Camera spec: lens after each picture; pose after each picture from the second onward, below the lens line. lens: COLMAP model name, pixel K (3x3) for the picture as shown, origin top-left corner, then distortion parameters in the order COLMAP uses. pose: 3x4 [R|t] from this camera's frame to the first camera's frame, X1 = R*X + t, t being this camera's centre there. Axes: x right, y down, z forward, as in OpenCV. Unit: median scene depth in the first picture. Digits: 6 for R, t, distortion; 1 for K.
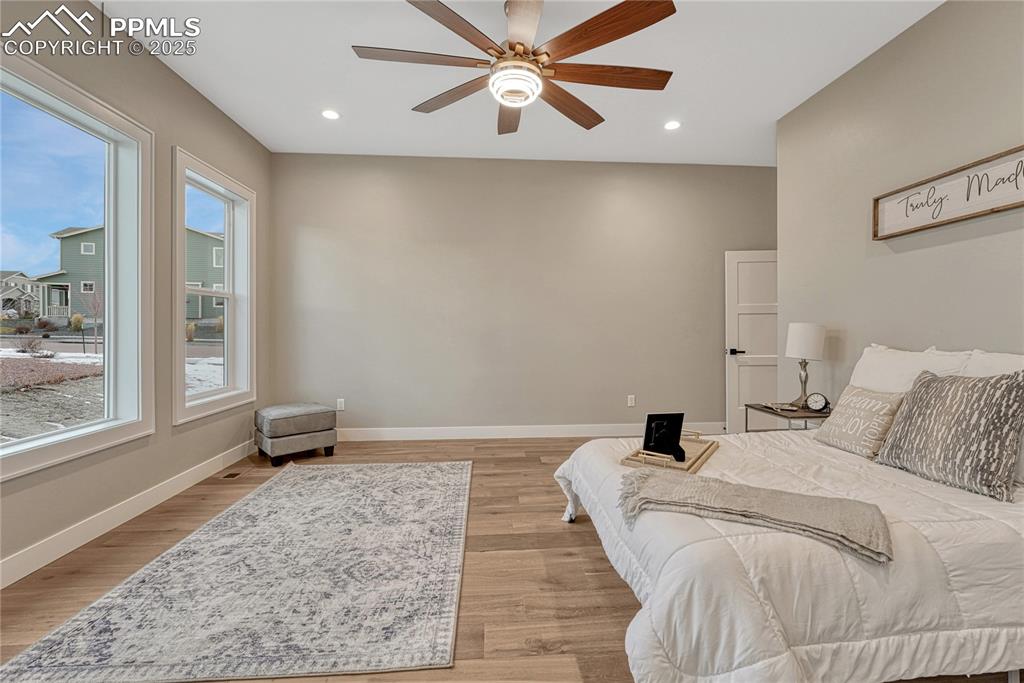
lens RADIAL K [[437.1, 0, 514.8], [0, 437.1, 334.7], [0, 0, 1]] dist [0.000700, 0.000328]
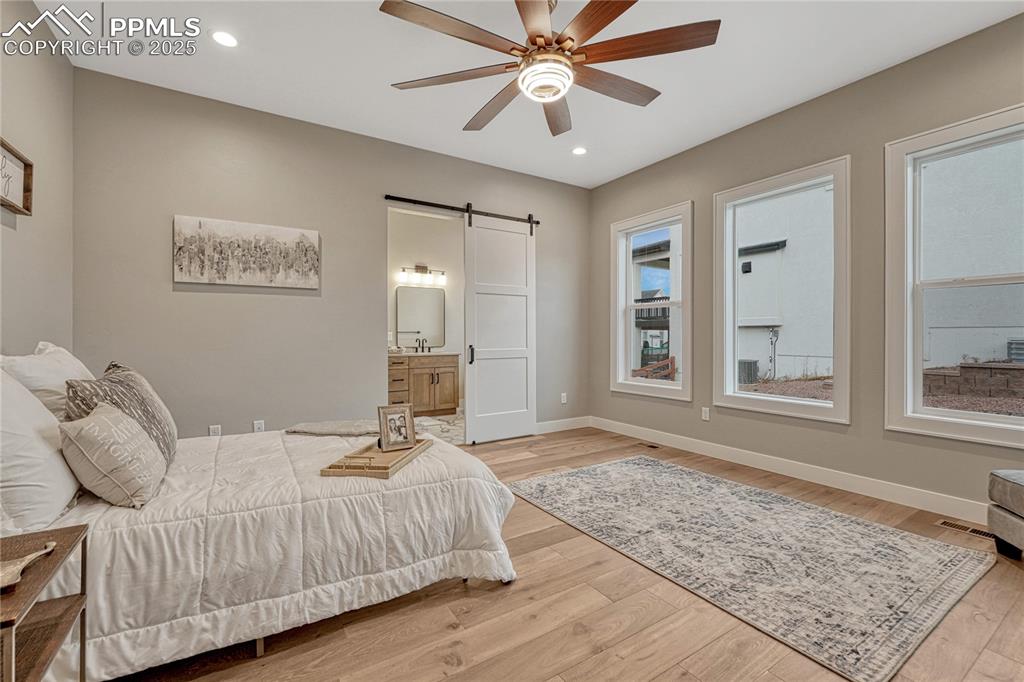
lens RADIAL K [[437.1, 0, 514.8], [0, 437.1, 334.2], [0, 0, 1]] dist [0.000700, 0.000328]
pose [[-0.875449, 0.000603, -0.483309, 0.488632], [-0.004668, 0.999942, 0.009702, -0.011906], [0.483287, 0.010750, -0.875396, 1.691075]]
